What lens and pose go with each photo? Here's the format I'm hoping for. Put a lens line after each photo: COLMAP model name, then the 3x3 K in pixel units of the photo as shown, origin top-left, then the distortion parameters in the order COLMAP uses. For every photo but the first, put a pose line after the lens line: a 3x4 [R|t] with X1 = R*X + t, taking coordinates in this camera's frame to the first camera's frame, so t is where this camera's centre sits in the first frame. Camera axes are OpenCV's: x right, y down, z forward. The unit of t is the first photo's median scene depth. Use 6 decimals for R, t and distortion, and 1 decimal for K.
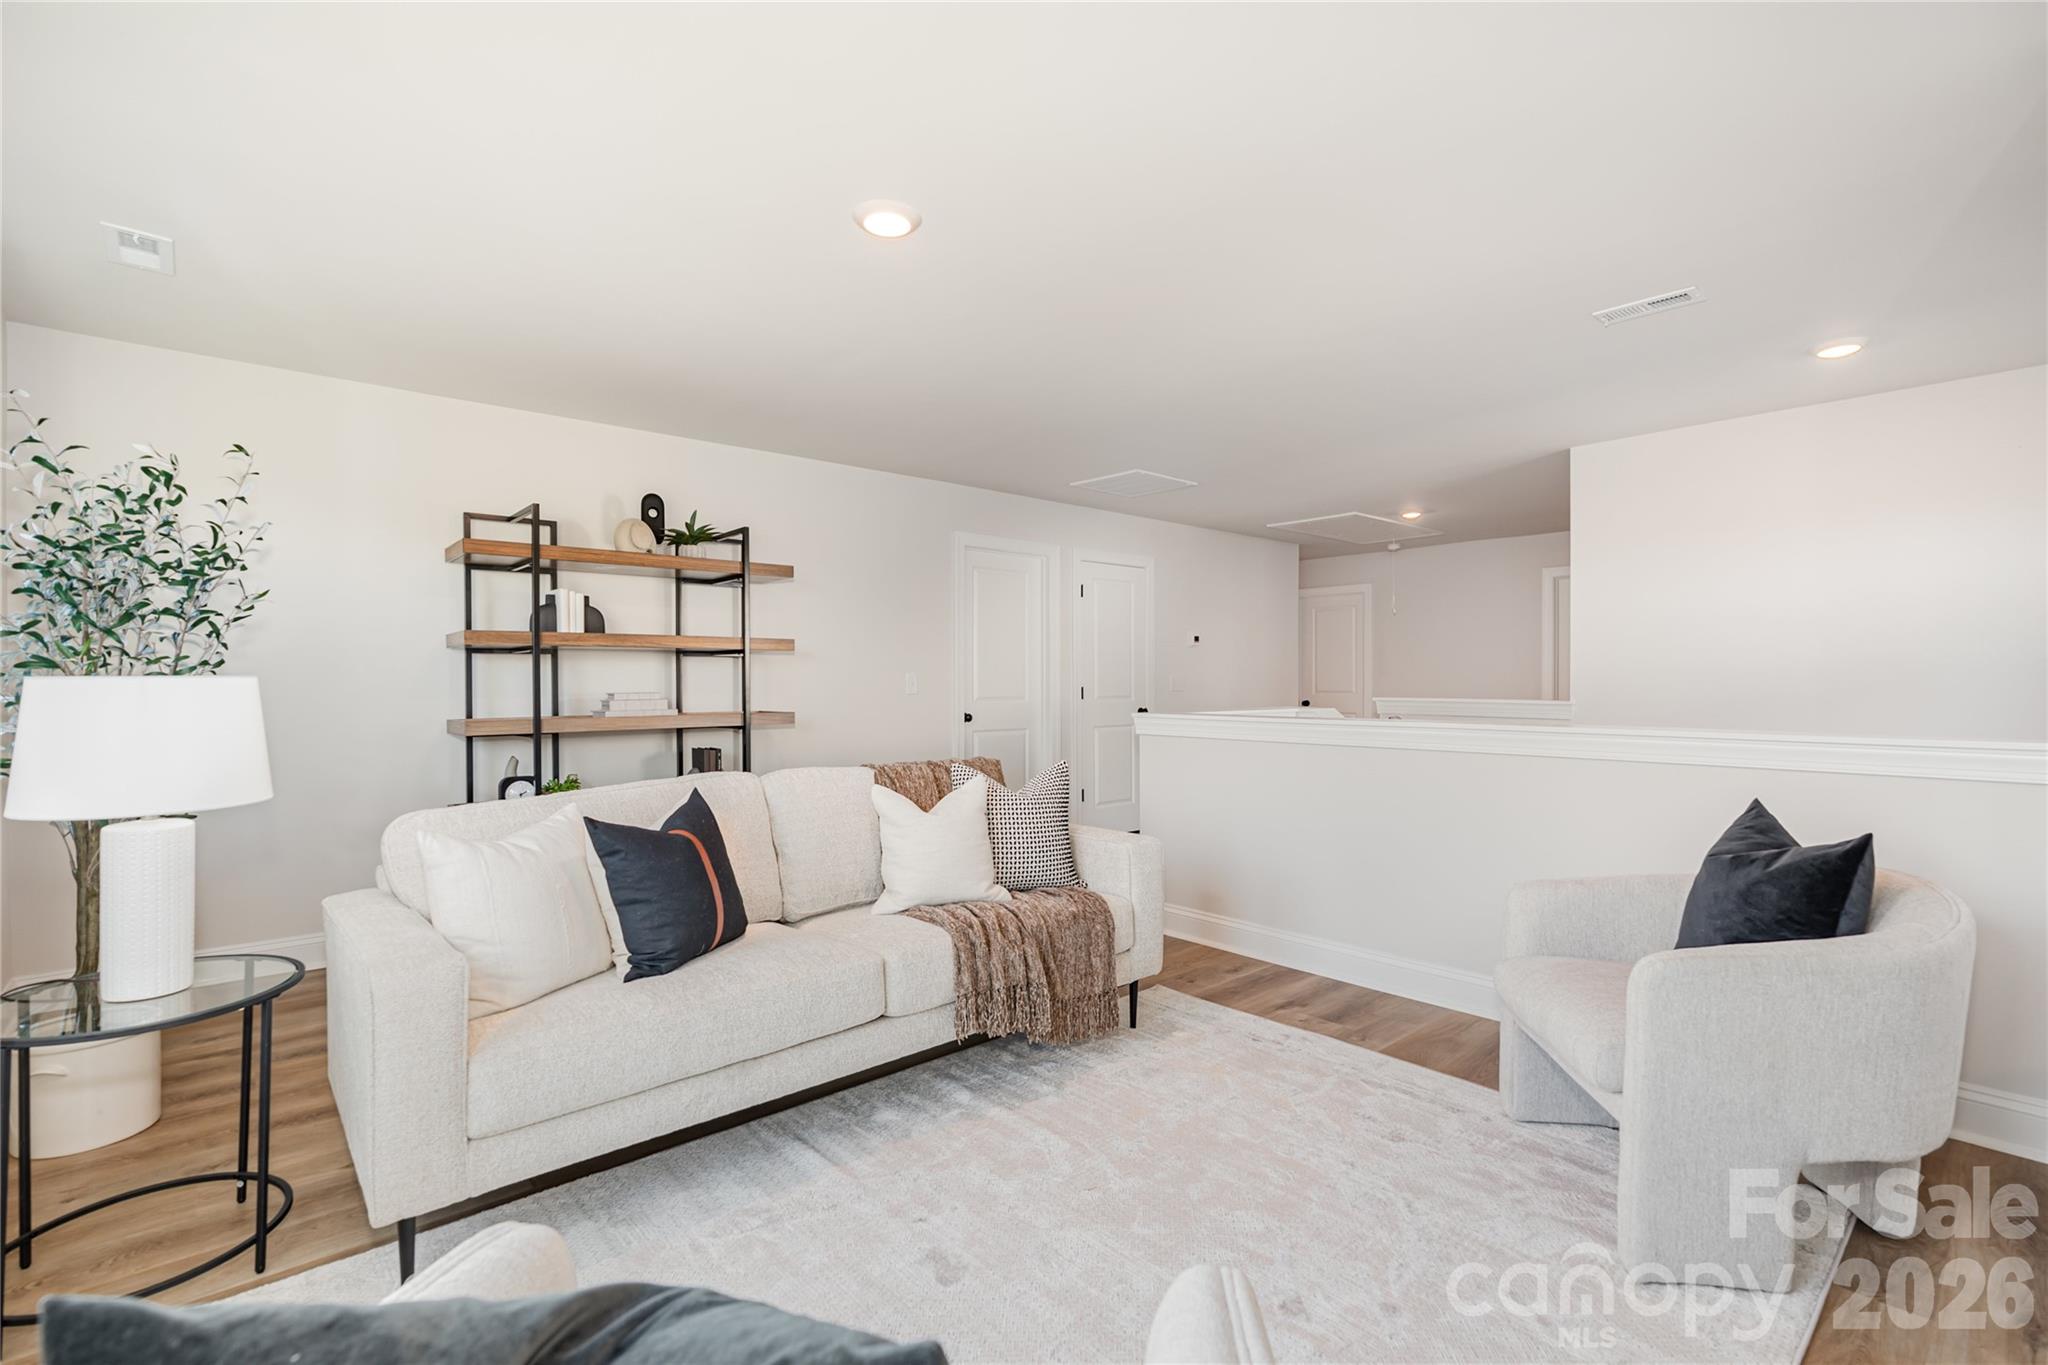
lens RADIAL K [[947.3, 0, 1026.4], [0, 947.3, 681.7], [0, 0, 1]] dist [-0.006449, 0.002223]
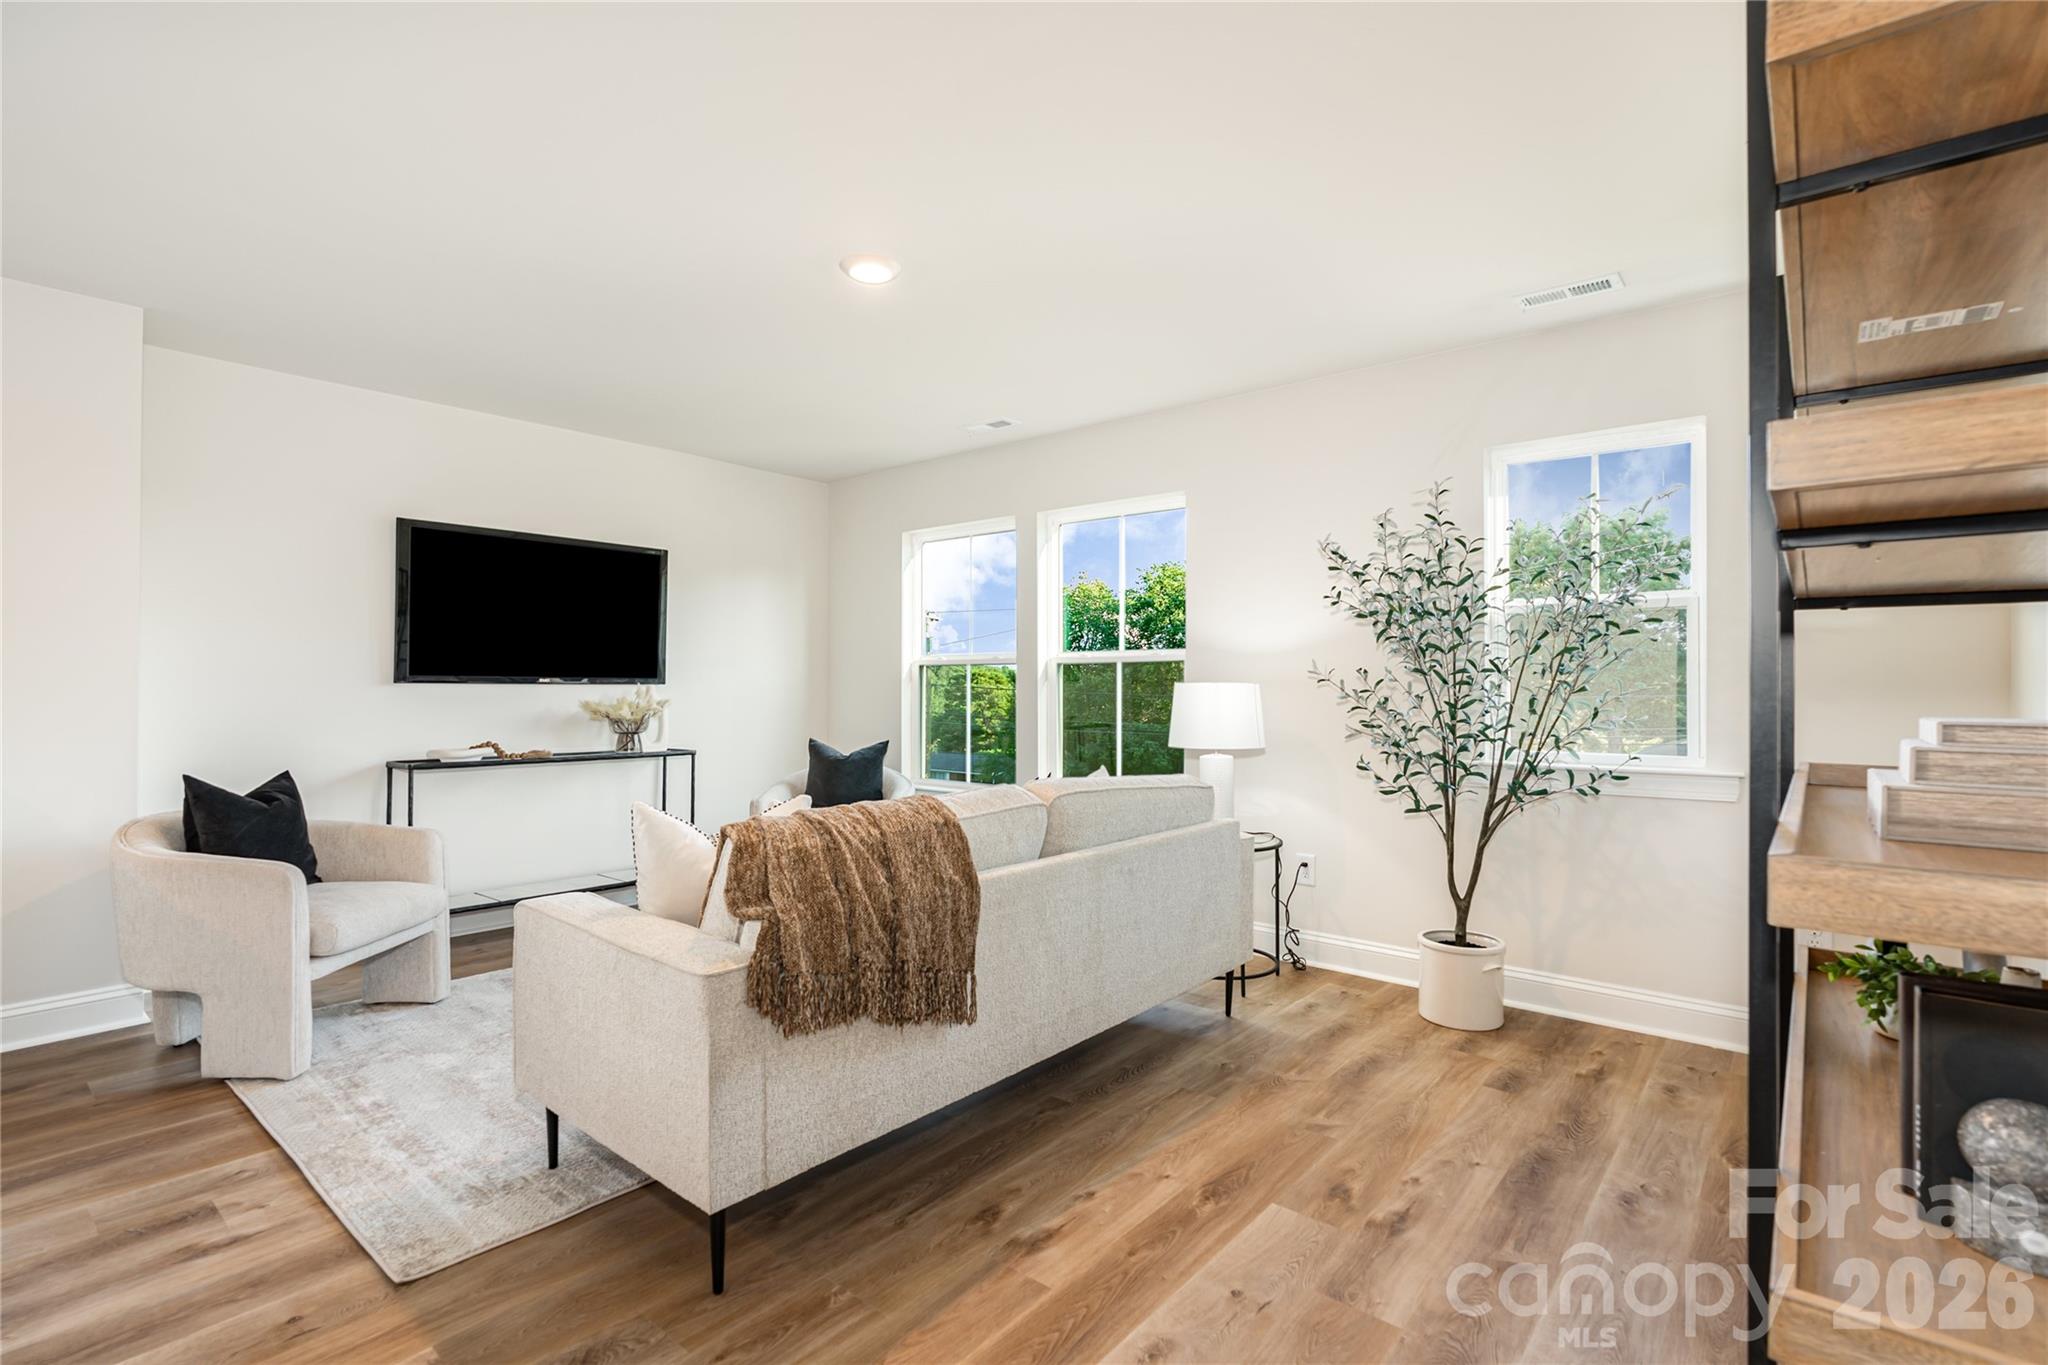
lens RADIAL K [[947.3, 0, 1026.0], [0, 947.3, 677.3], [0, 0, 1]] dist [-0.006449, 0.002223]
pose [[-0.988271, -0.001144, -0.152705, -0.130481], [-0.000148, 0.999979, -0.006530, -0.003052], [0.152709, -0.006431, -0.988250, 1.721411]]
